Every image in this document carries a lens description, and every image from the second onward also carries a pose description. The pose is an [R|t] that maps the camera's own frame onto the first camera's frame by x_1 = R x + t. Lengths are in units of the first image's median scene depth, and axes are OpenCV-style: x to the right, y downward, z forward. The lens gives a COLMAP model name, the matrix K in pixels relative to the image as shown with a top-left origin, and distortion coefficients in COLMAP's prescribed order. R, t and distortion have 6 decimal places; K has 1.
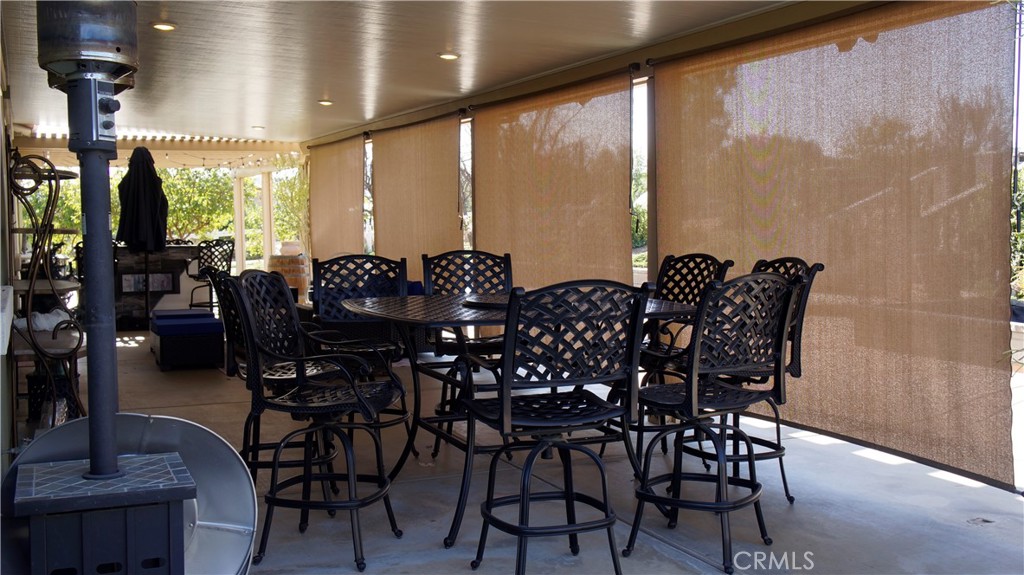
lens RADIAL K [[1071.8, 0, 512.0], [0, 1071.8, 287.5], [0, 0, 1]] dist [0.011044, 0.007471]
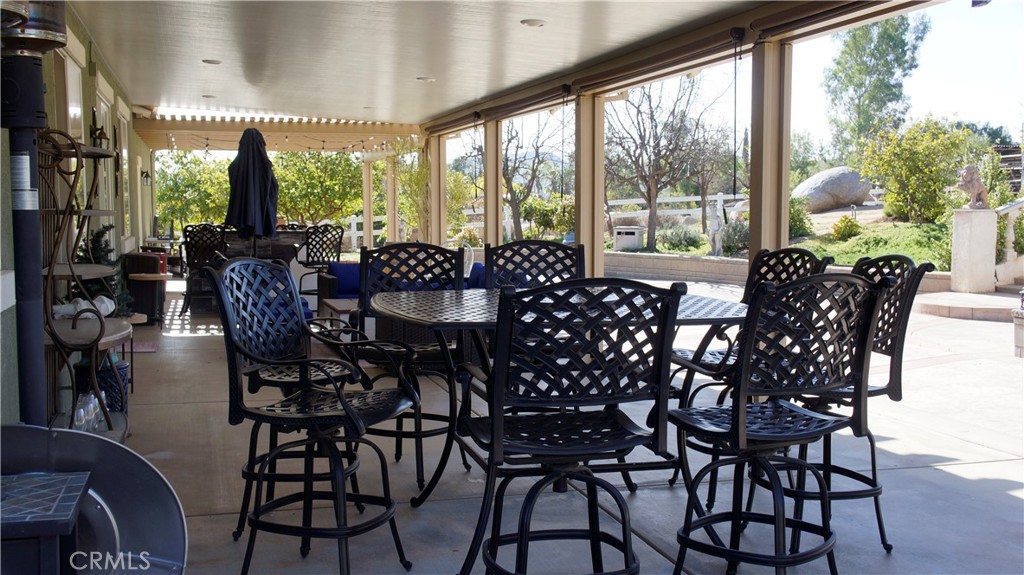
lens RADIAL K [[1109.8, 0, 512.0], [0, 1109.8, 287.5], [0, 0, 1]] dist [-0.001834, 0.026784]
pose [[0.989965, 0.022174, -0.139563, 0.075022], [-0.021048, 0.999733, 0.009535, -0.004145], [0.139738, -0.006502, 0.990167, 0.096428]]
